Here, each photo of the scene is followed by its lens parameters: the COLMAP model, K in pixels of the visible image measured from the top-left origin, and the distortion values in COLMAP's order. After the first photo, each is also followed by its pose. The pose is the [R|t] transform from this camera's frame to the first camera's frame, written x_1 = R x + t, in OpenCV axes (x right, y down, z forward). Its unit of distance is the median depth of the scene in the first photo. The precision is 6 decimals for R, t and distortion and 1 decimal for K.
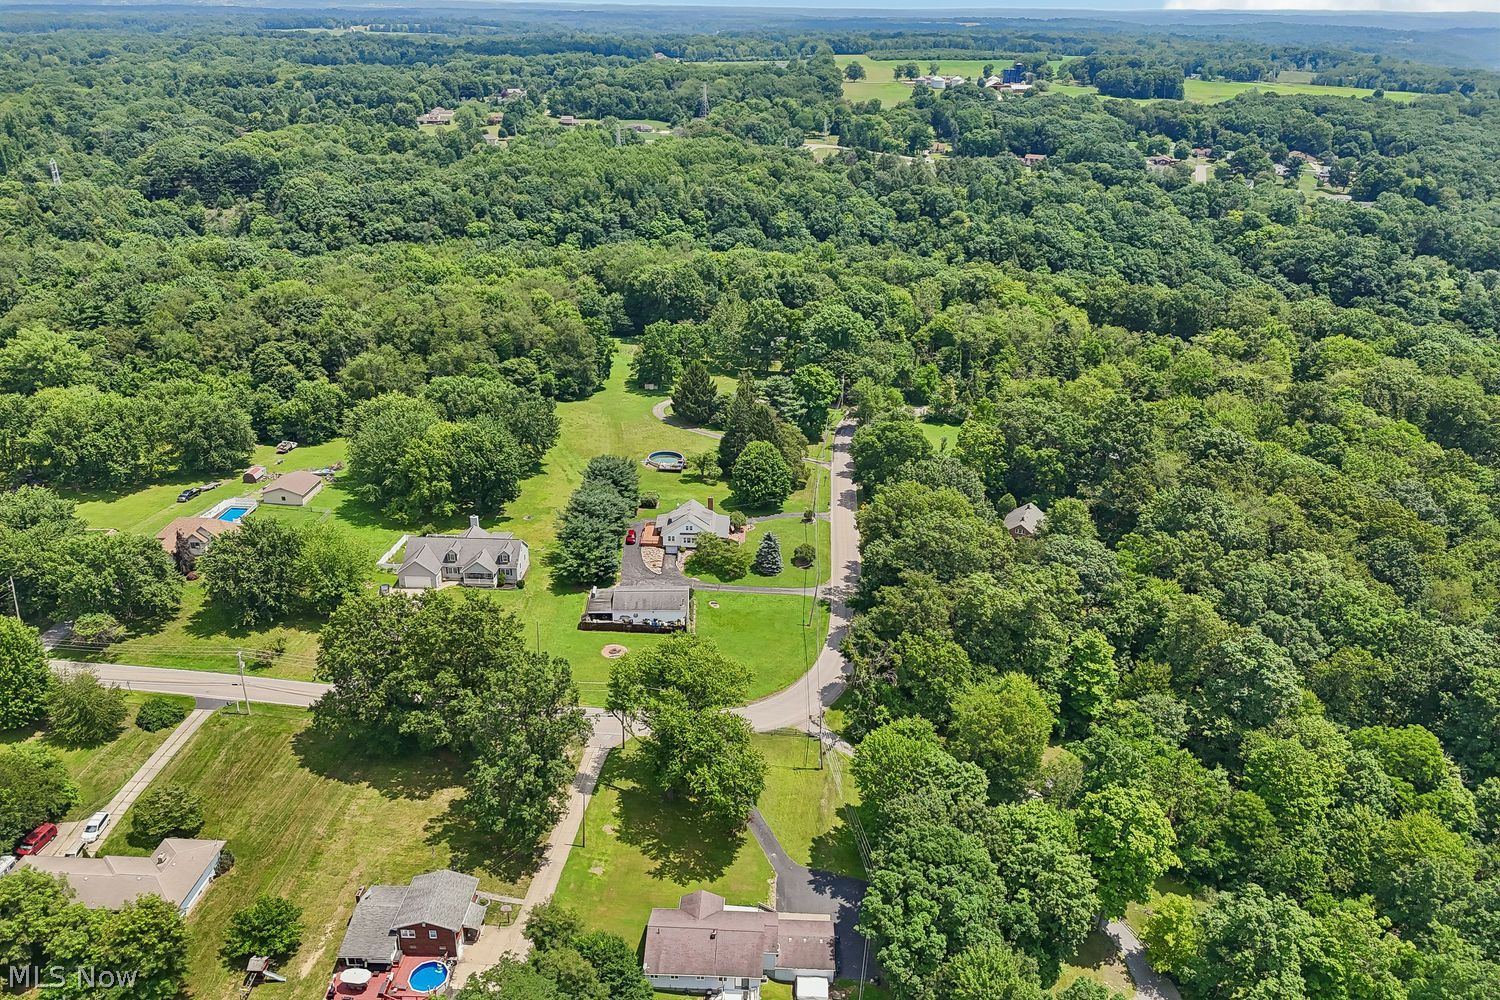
lens RADIAL K [[1100.9, 0, 754.7], [0, 1100.9, 502.6], [0, 0, 1]] dist [0.071148, -0.066542]
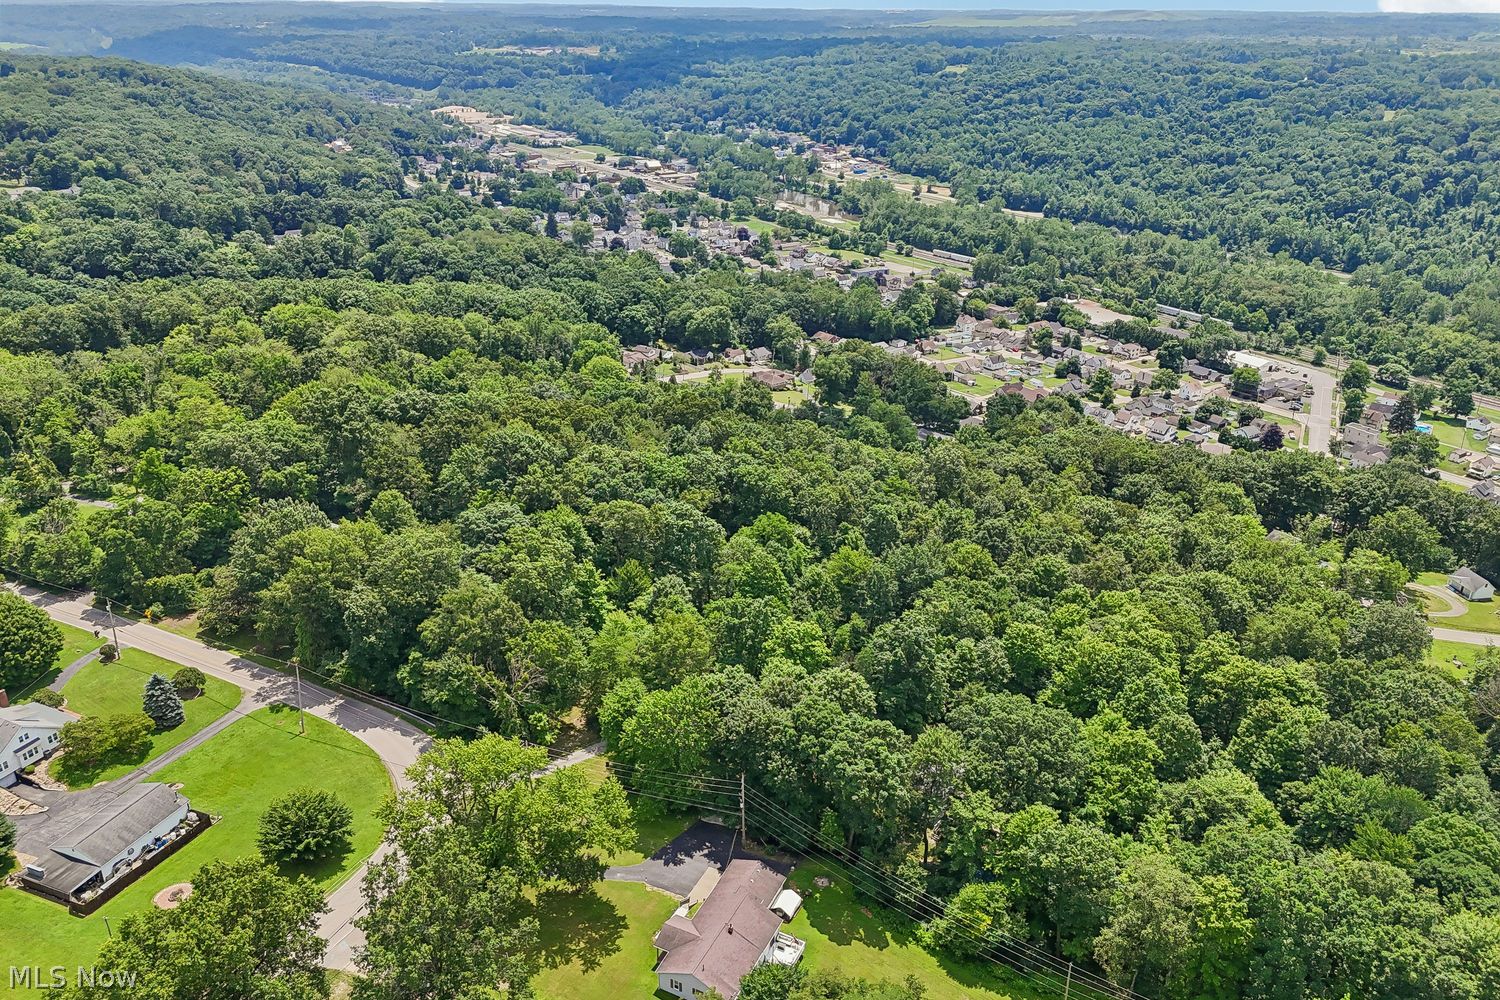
lens RADIAL K [[1111.0, 0, 753.7], [0, 1111.0, 503.5], [0, 0, 1]] dist [0.066845, -0.073378]
pose [[0.394928, -0.383727, 0.834737, -0.598213], [0.371477, 0.897705, 0.236921, -0.154266], [-0.840260, 0.216519, 0.497075, 0.327392]]
